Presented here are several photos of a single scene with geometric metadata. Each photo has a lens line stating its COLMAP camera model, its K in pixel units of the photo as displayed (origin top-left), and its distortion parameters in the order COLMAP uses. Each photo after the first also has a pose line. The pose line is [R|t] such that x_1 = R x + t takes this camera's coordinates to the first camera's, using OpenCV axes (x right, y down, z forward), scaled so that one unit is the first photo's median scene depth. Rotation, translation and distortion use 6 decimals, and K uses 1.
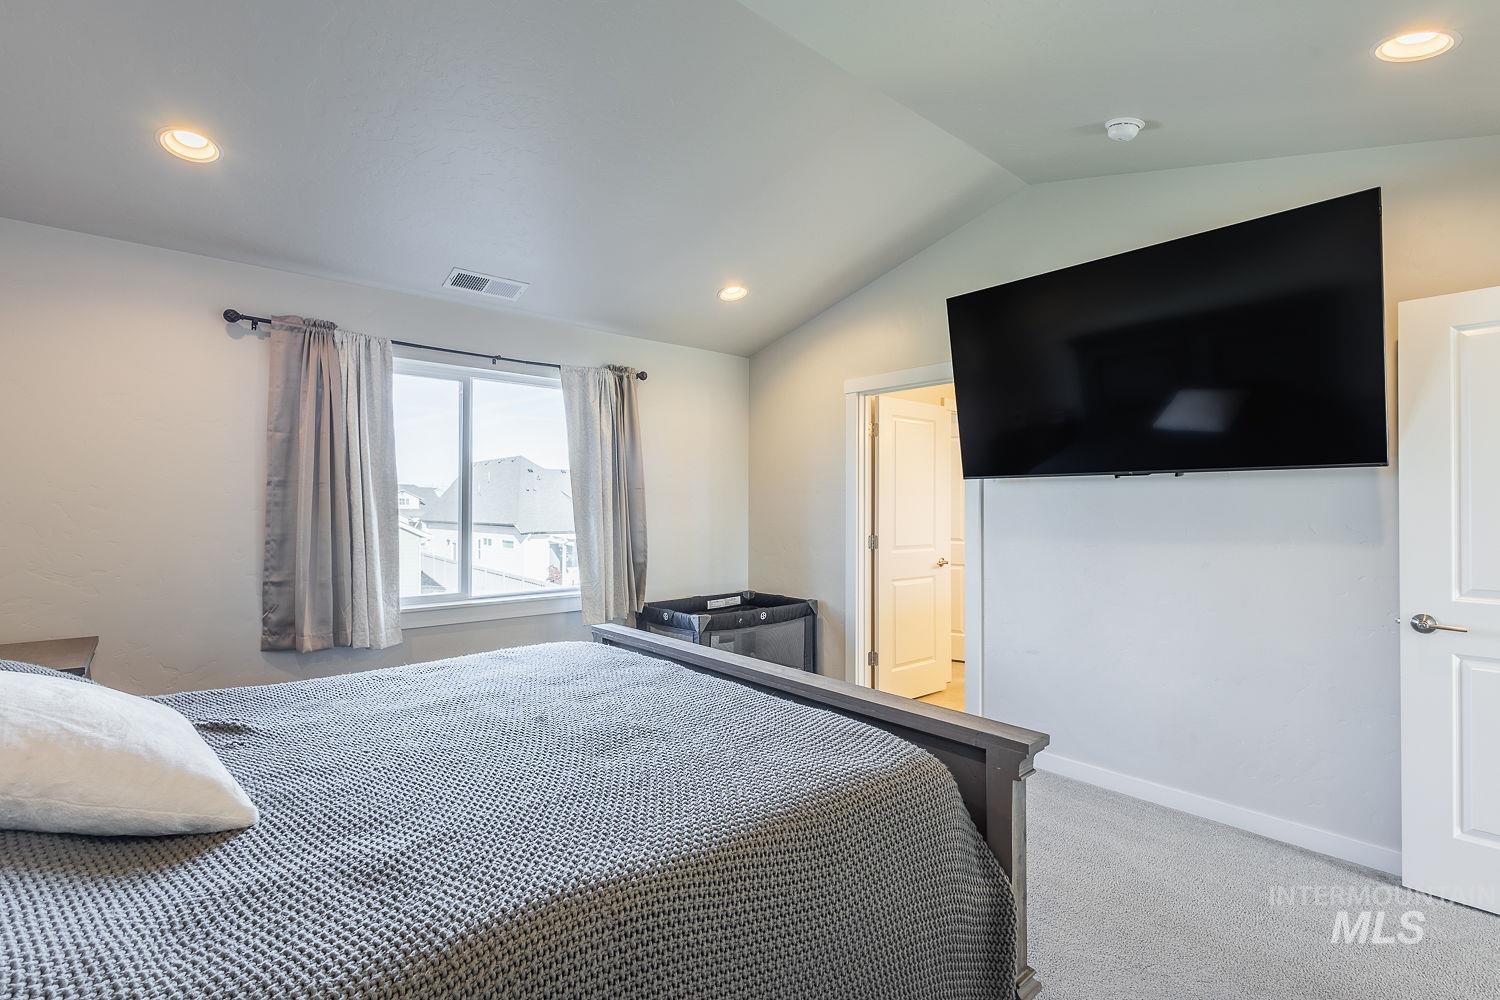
lens RADIAL K [[721.5, 0, 750.0], [0, 721.5, 500.0], [0, 0, 1]] dist [0.002733, 0.000098]
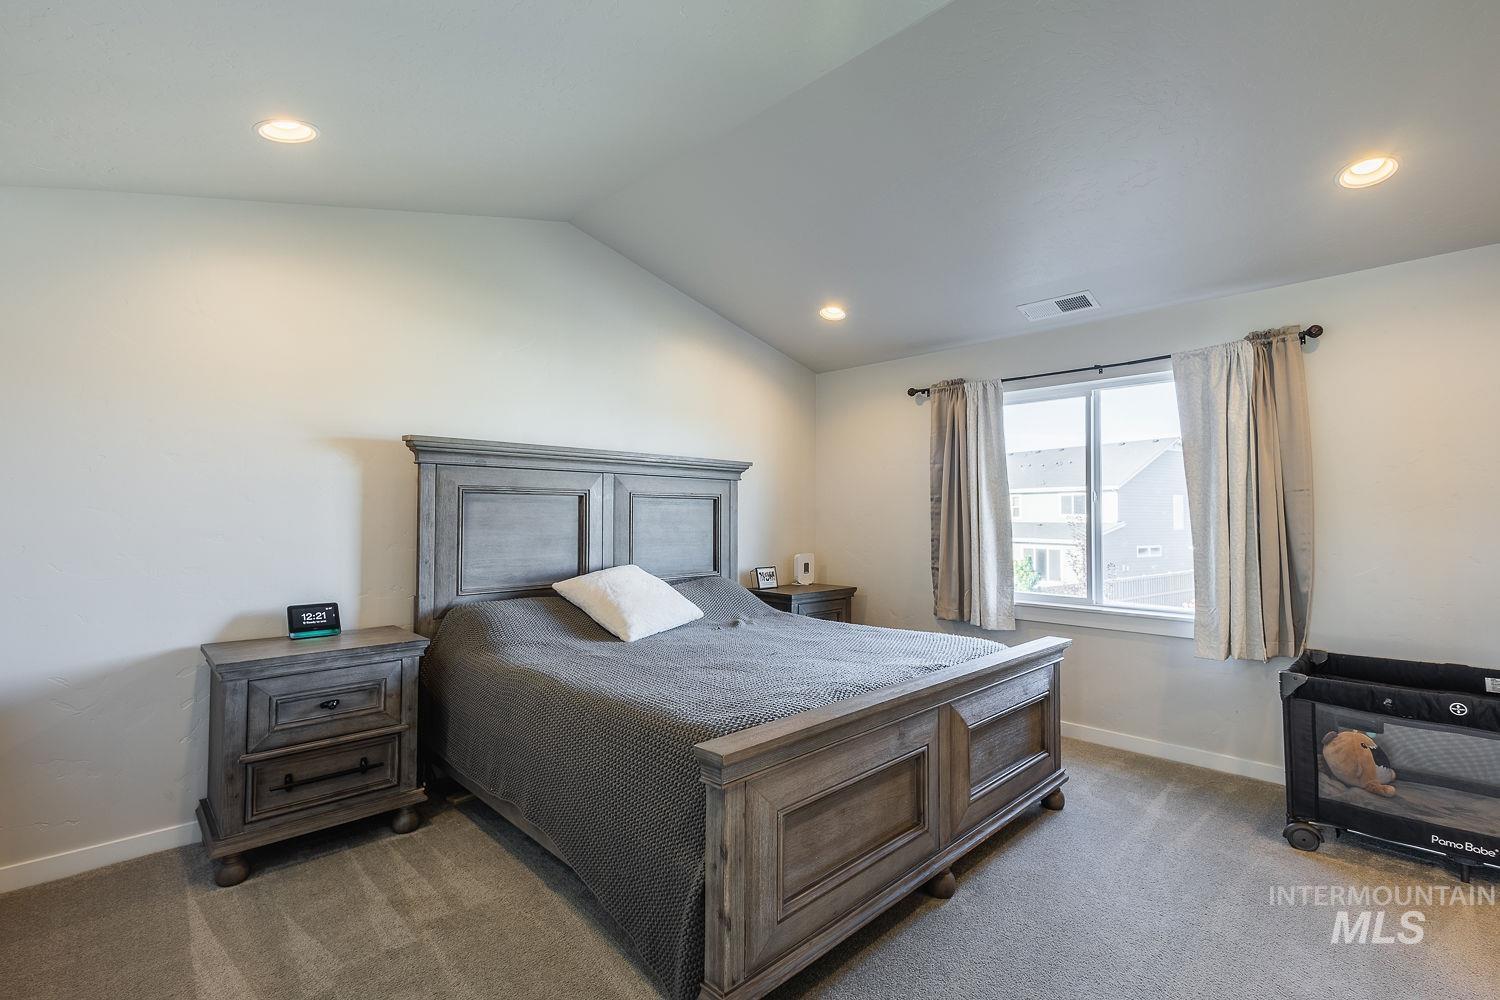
lens RADIAL K [[721.5, 0, 750.0], [0, 721.5, 500.0], [0, 0, 1]] dist [0.002733, 0.000098]
pose [[0.019359, -0.030979, -0.999333, 0.697876], [0.000533, 0.999520, -0.030974, 0.020177], [0.999812, 0.000067, 0.019366, 0.540659]]
